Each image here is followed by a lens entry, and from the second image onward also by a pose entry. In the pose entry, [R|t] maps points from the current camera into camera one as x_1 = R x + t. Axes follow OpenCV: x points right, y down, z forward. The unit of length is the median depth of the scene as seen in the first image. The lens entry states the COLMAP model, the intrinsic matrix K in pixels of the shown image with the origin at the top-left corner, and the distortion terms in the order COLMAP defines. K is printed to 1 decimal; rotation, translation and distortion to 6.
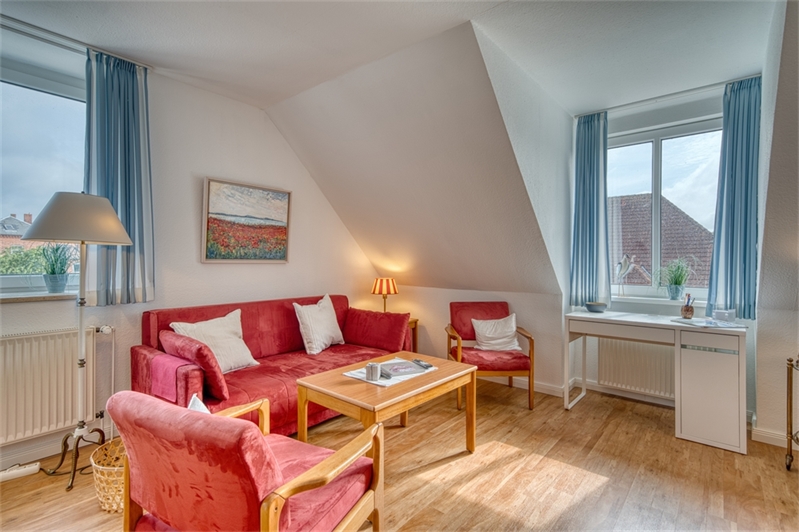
lens RADIAL K [[384.1, 0, 400.5], [0, 384.1, 265.3], [0, 0, 1]] dist [0.002292, 0.000867]
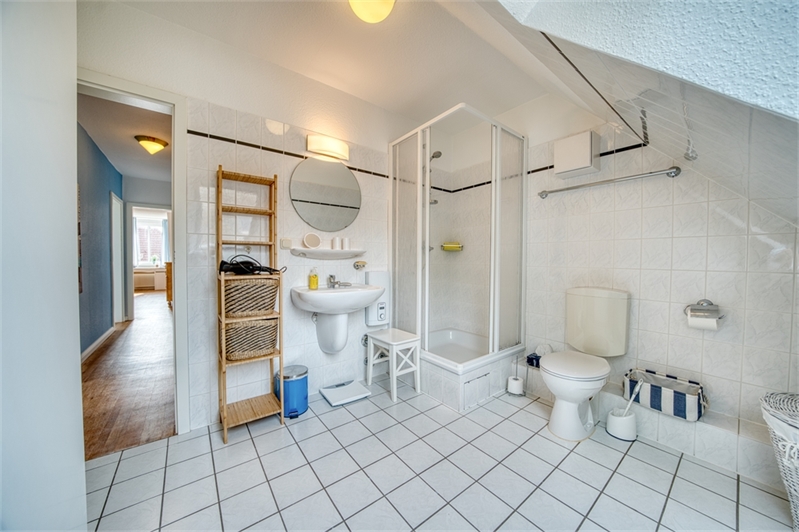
lens RADIAL K [[276.7, 0, 398.5], [0, 276.7, 263.4], [0, 0, 1]] dist [-0.000335, -0.000016]
pose [[0.207459, -0.006087, 0.978225, -1.803550], [0.001562, 0.999981, 0.005891, 0.065457], [-0.978242, 0.000306, 0.207465, -2.397149]]
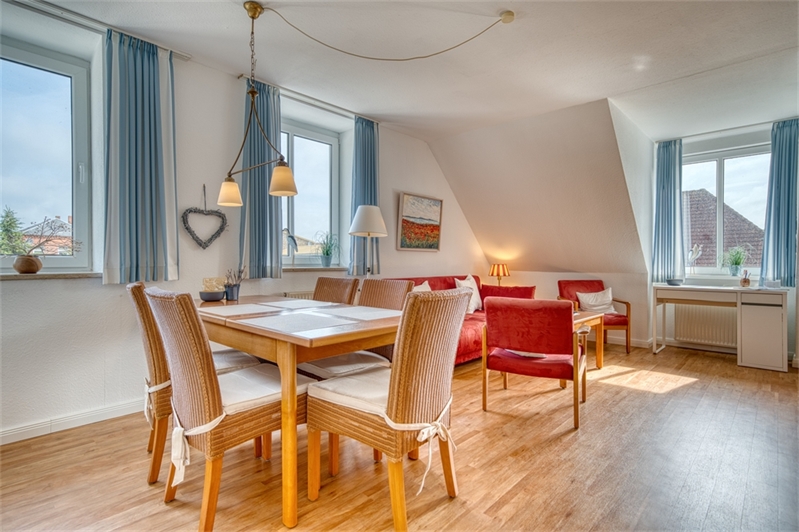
lens RADIAL K [[402.6, 0, 397.3], [0, 402.6, 264.8], [0, 0, 1]] dist [0.005101, 0.000783]
pose [[0.998362, -0.001595, -0.057186, -0.397526], [0.001433, 0.999995, -0.002871, 0.050201], [0.057190, 0.002785, 0.998359, -0.497001]]
